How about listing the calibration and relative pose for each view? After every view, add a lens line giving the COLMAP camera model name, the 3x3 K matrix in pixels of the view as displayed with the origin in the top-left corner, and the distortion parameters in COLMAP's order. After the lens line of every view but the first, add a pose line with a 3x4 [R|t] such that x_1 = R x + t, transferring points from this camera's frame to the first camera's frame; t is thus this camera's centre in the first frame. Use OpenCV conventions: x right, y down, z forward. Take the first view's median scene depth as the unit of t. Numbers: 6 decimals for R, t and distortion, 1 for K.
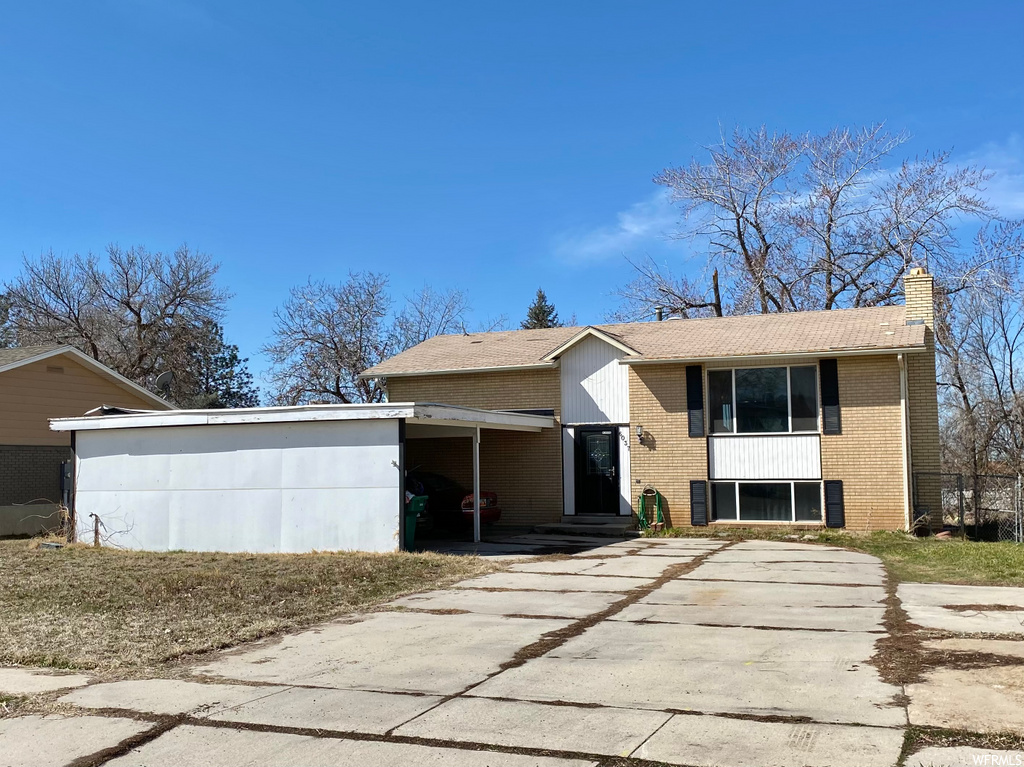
lens RADIAL K [[905.6, 0, 511.6], [0, 905.6, 342.5], [0, 0, 1]] dist [0.146697, -0.302596]
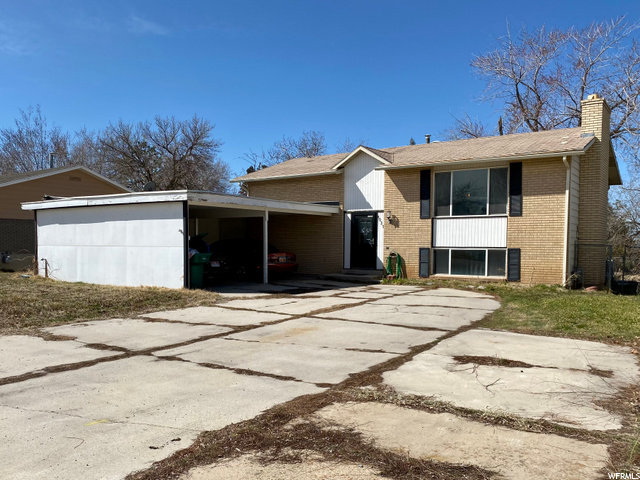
lens RADIAL K [[492.5, 0, 320.0], [0, 492.5, 240.0], [0, 0, 1]] dist [0.085404, -0.165785]
pose [[0.981422, 0.016386, -0.191159, 0.194502], [0.008668, 0.991542, 0.129500, 0.033789], [0.191664, -0.128751, 0.972979, 0.191475]]
